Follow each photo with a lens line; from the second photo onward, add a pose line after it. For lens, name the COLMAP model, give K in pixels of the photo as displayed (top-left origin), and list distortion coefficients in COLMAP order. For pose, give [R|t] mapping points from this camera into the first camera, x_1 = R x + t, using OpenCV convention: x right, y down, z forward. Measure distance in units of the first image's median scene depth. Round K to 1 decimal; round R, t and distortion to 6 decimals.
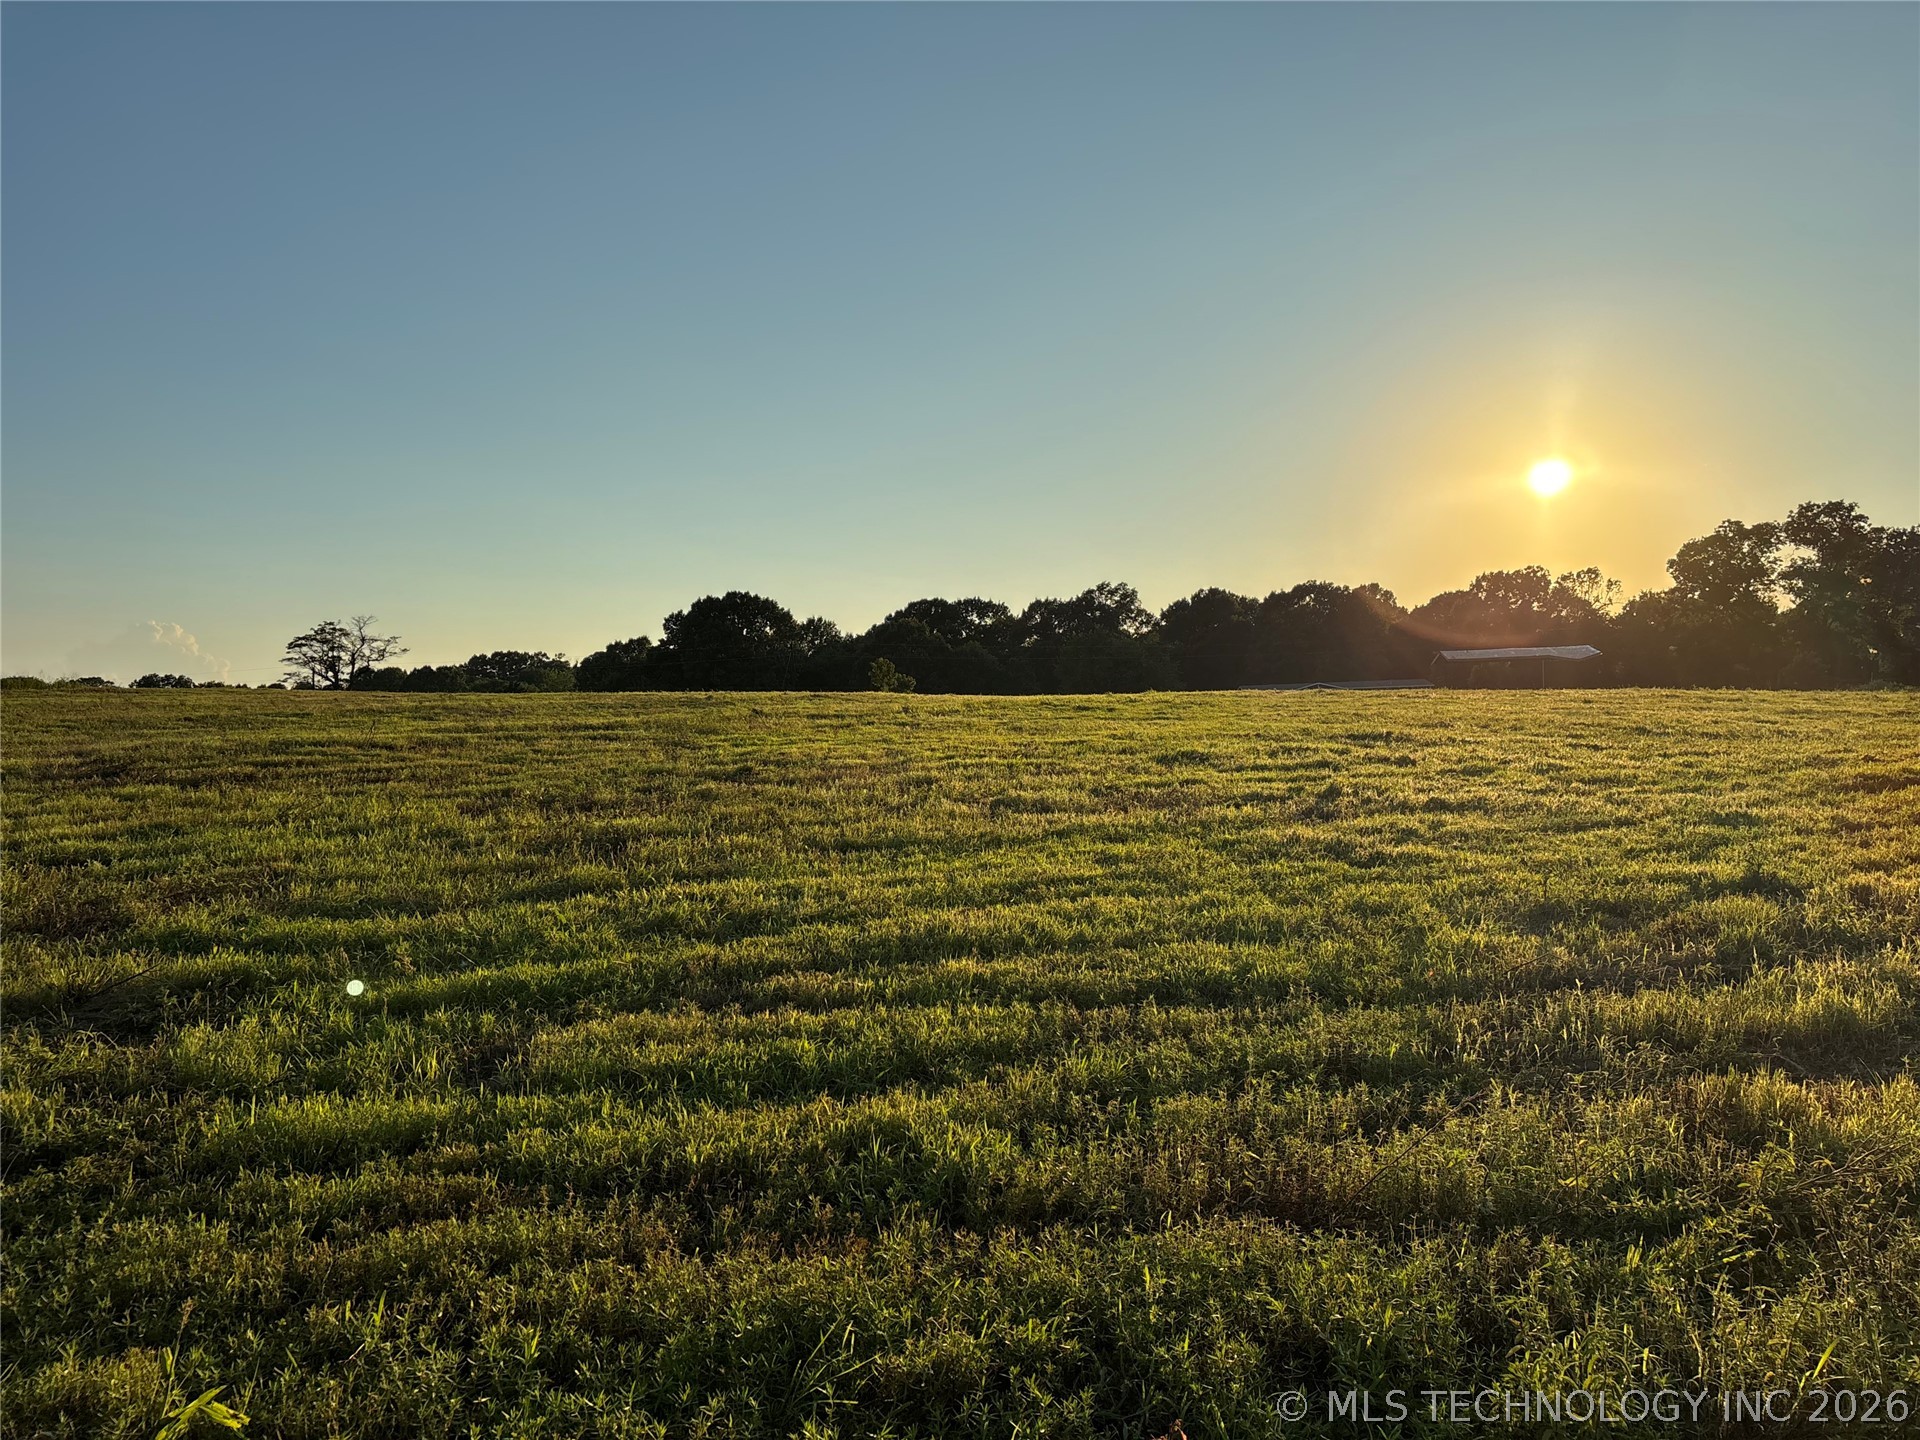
lens RADIAL K [[1435.4, 0, 946.2], [0, 1435.4, 718.9], [0, 0, 1]] dist [0.057703, -0.046992]
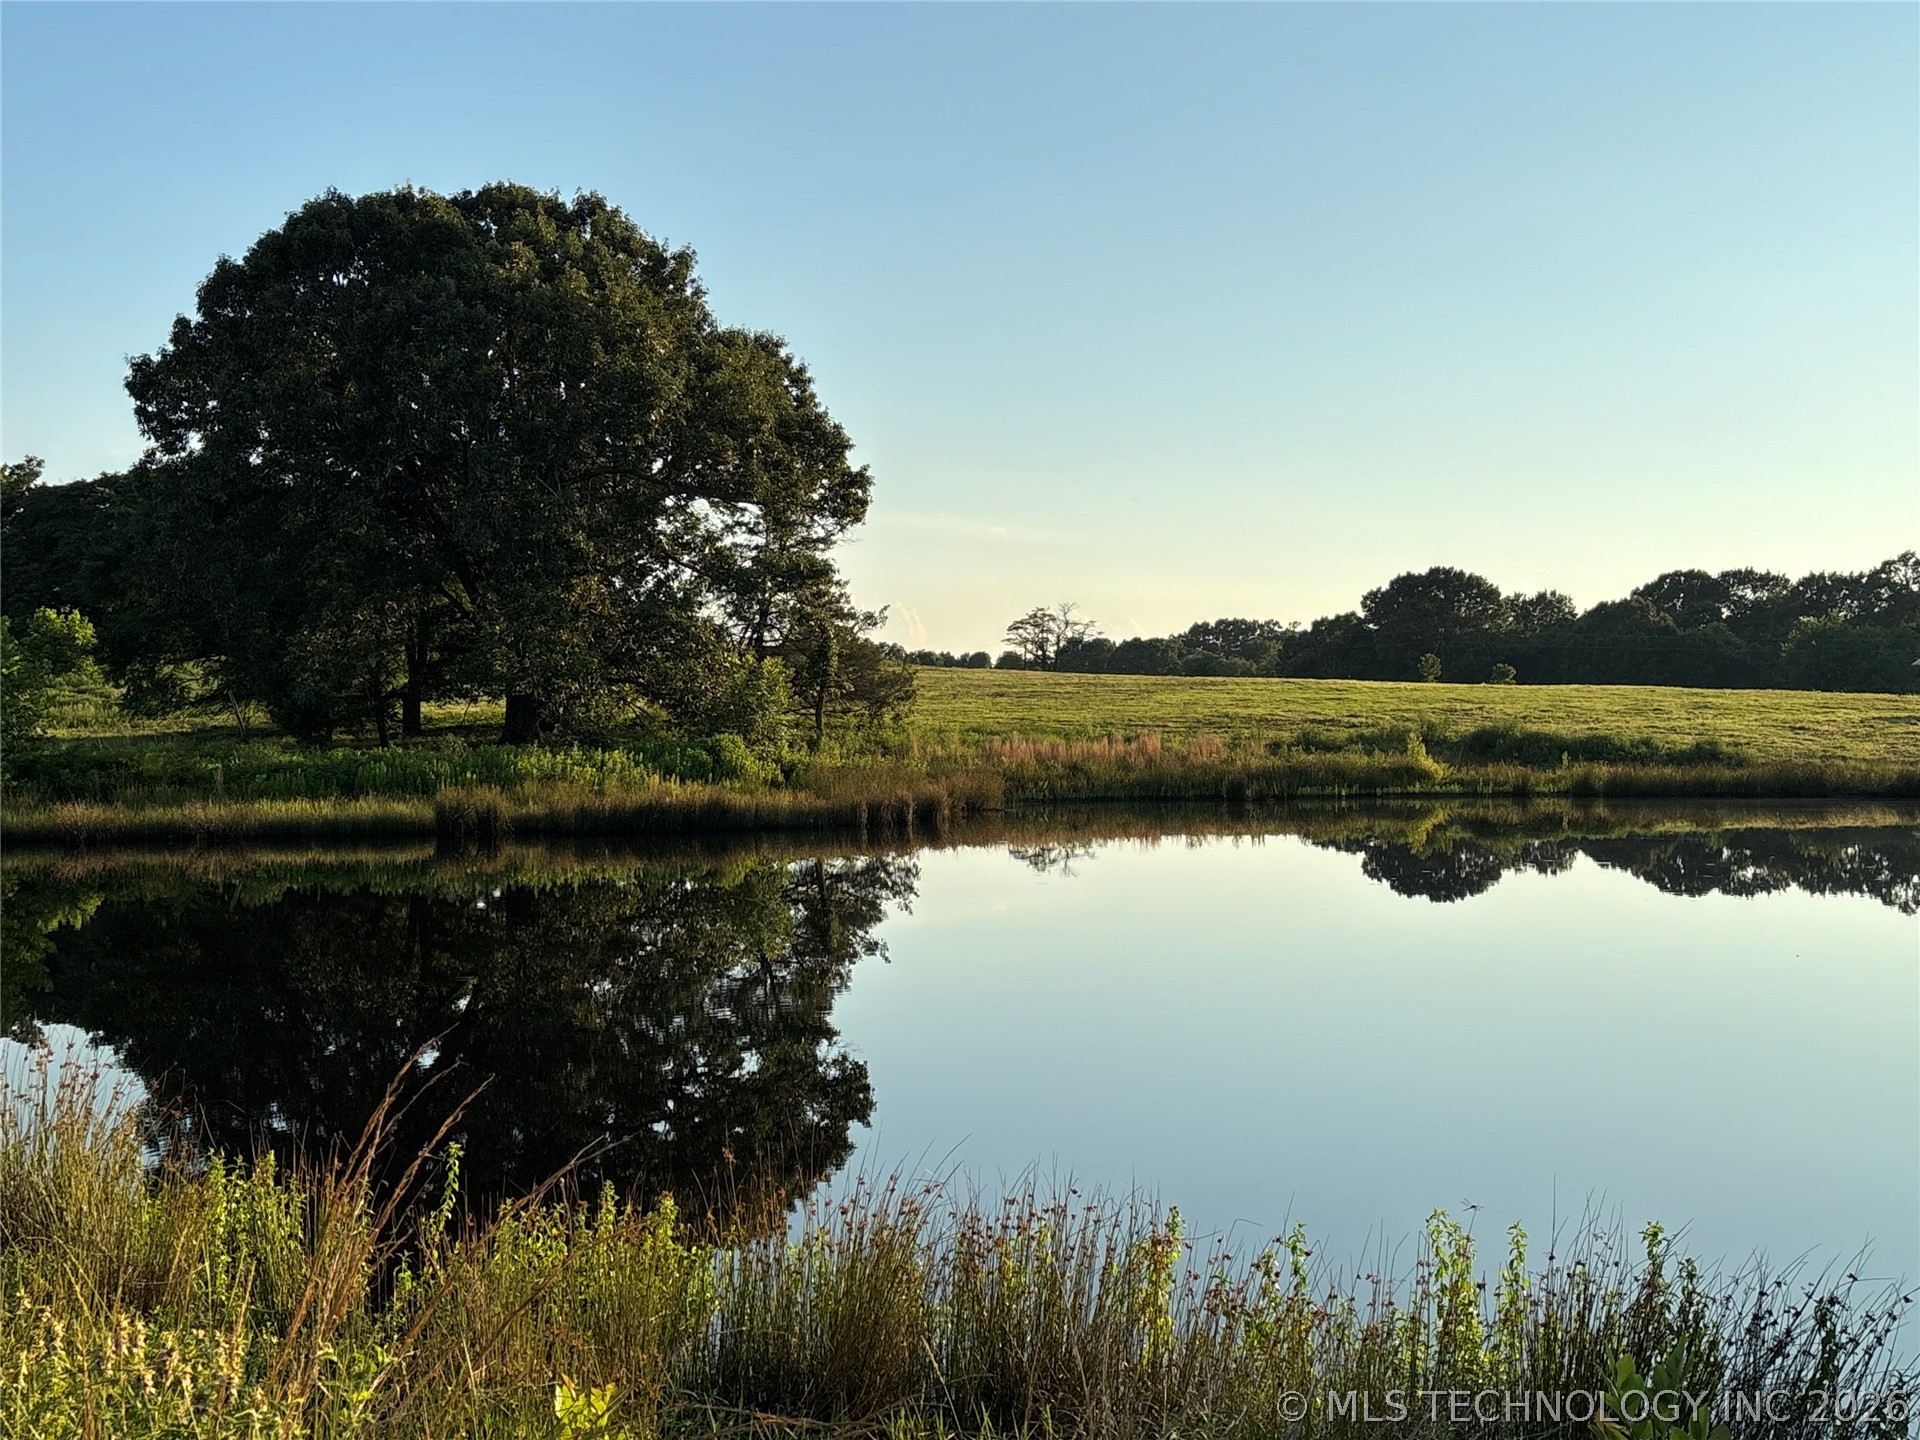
lens RADIAL K [[2171.1, 0, 966.0], [0, 2171.1, 735.9], [0, 0, 1]] dist [0.068447, 0.000000]
pose [[0.907905, 0.034868, -0.417724, 0.224555], [-0.030079, 0.999385, 0.018046, 0.005499], [0.418096, -0.003819, 0.908395, -0.543545]]
